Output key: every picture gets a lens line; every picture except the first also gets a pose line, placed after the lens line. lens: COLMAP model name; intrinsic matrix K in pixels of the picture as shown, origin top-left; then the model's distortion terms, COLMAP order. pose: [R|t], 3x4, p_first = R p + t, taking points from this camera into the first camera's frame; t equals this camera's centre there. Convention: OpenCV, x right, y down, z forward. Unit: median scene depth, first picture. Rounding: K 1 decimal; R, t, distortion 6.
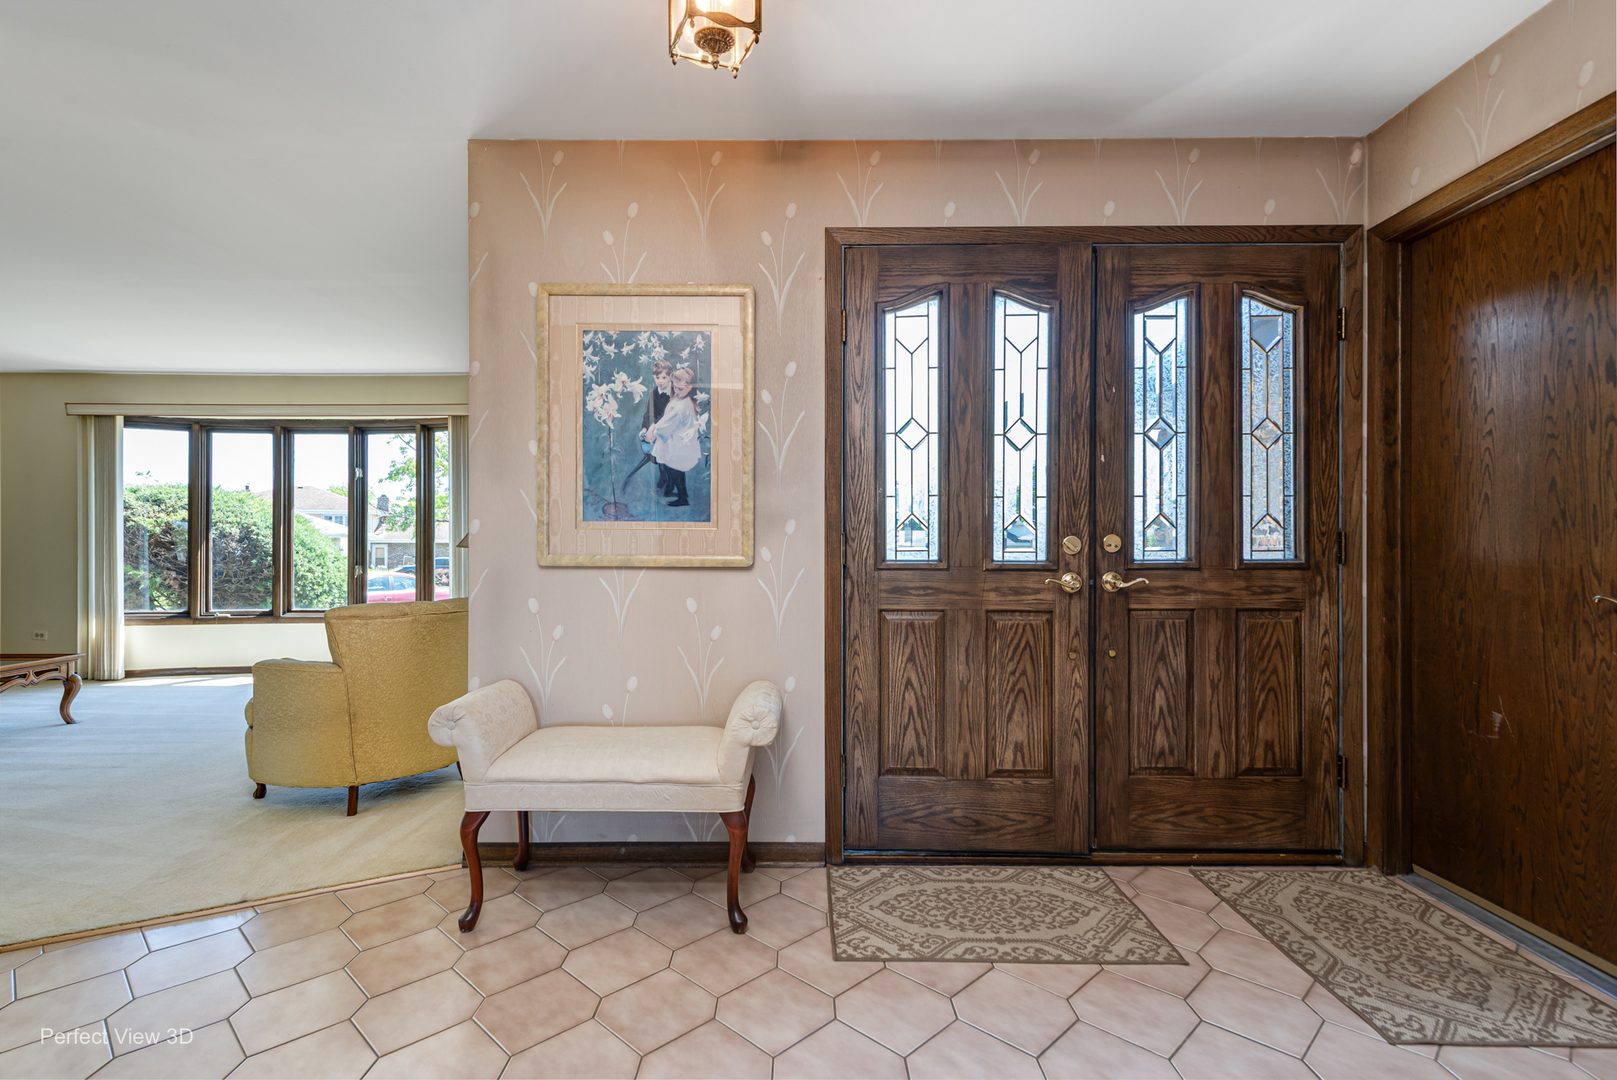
lens RADIAL K [[785.0, 0, 799.2], [0, 785.0, 542.1], [0, 0, 1]] dist [-0.001641, -0.000048]
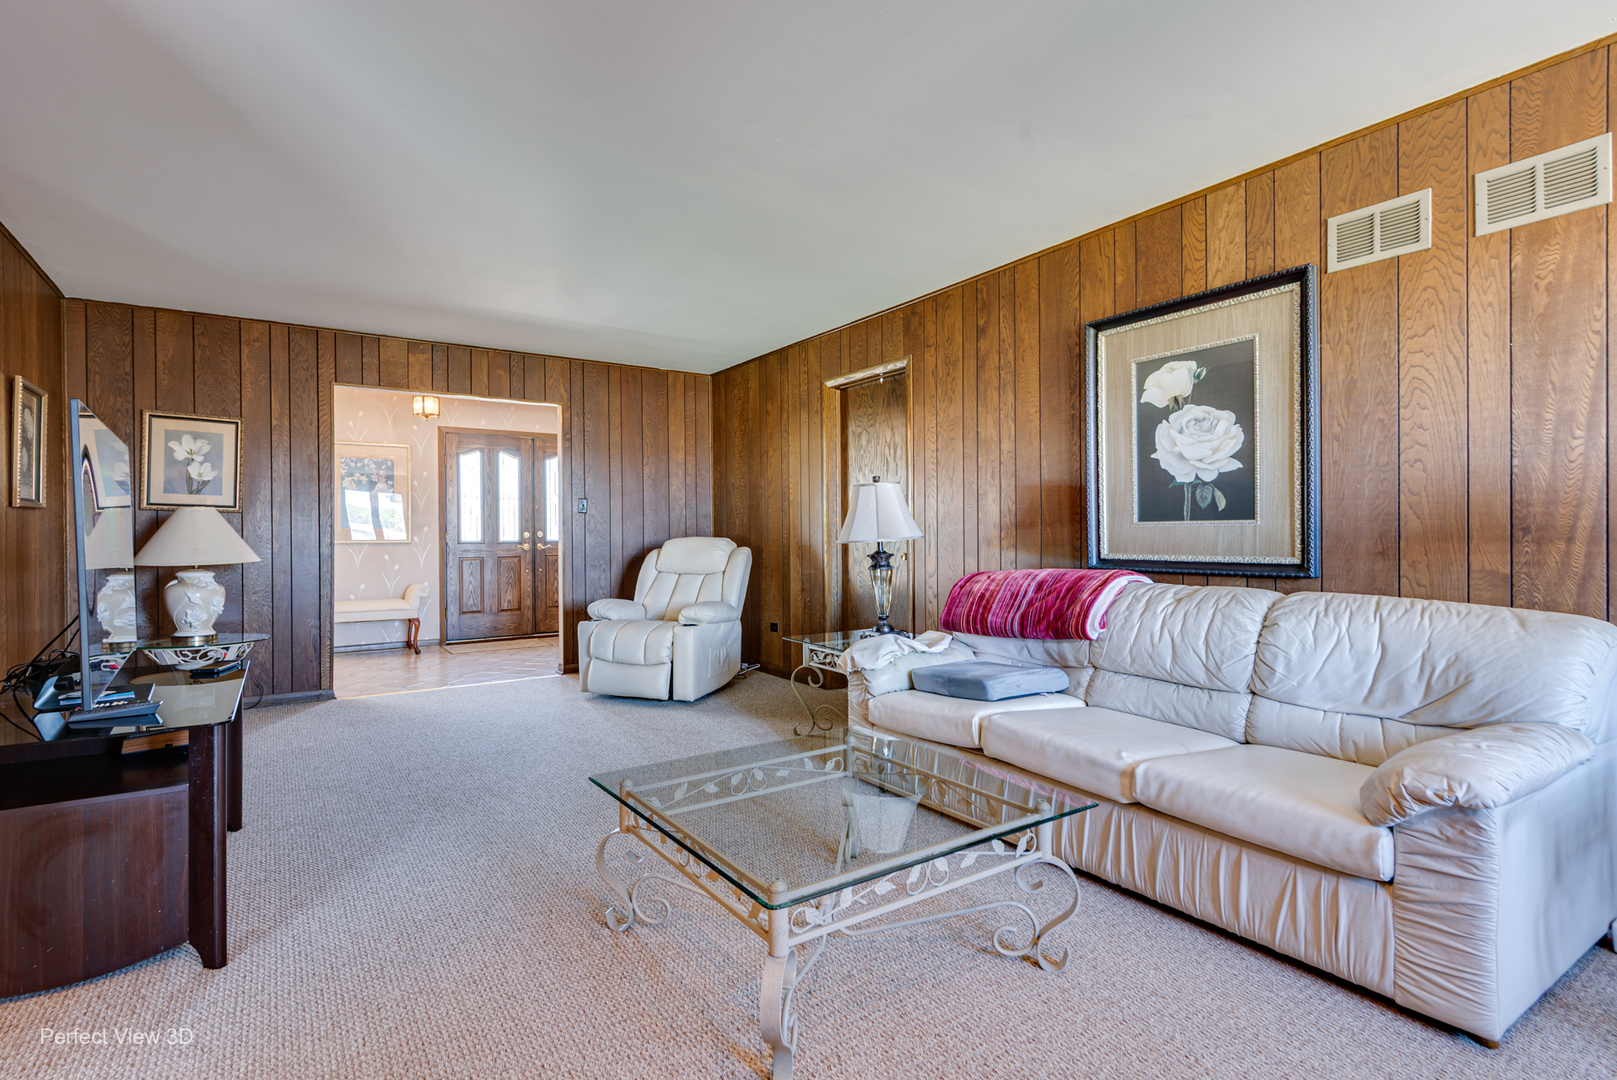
lens RADIAL K [[785.0, 0, 799.4], [0, 785.0, 537.0], [0, 0, 1]] dist [-0.001641, -0.000048]
pose [[0.831835, -0.008499, 0.554958, -0.466119], [0.006478, 0.999963, 0.005603, 0.001803], [-0.554985, -0.001065, 0.831859, -2.133840]]
